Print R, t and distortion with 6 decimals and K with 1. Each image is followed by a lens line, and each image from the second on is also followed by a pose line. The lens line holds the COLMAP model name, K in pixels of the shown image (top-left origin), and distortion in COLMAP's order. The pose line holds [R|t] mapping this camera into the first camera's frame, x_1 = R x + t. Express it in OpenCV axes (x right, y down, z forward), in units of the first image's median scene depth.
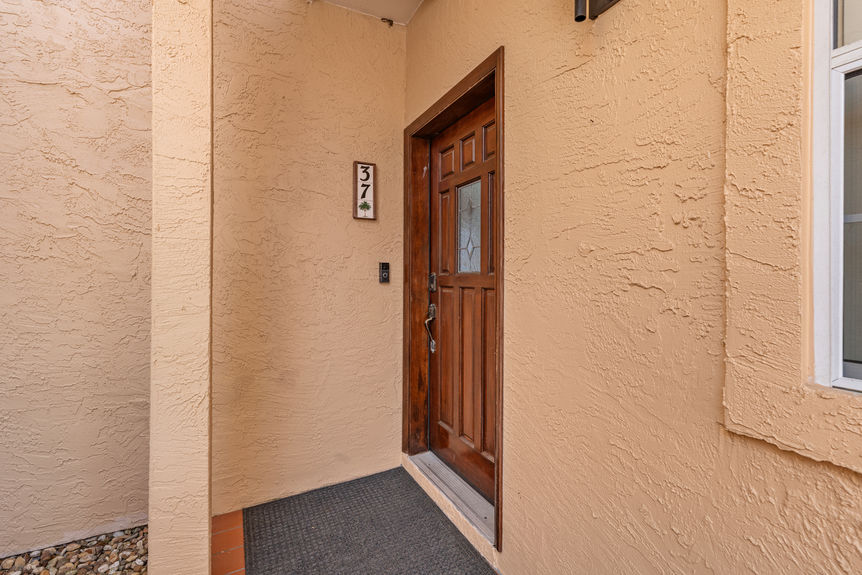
lens RADIAL K [[400.0, 0, 429.7], [0, 400.0, 293.0], [0, 0, 1]] dist [-0.007836, 0.001430]
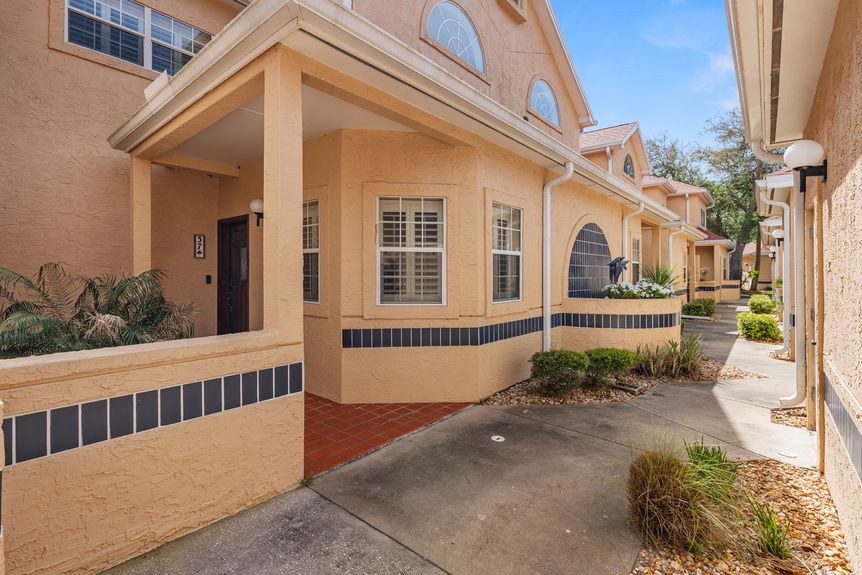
lens RADIAL K [[400.0, 0, 435.7], [0, 400.0, 281.9], [0, 0, 1]] dist [-0.007836, 0.001430]
pose [[0.916238, -0.002499, 0.400627, 0.186285], [0.000836, 0.999990, 0.004324, -0.045182], [-0.400634, -0.003627, 0.916231, -1.831351]]
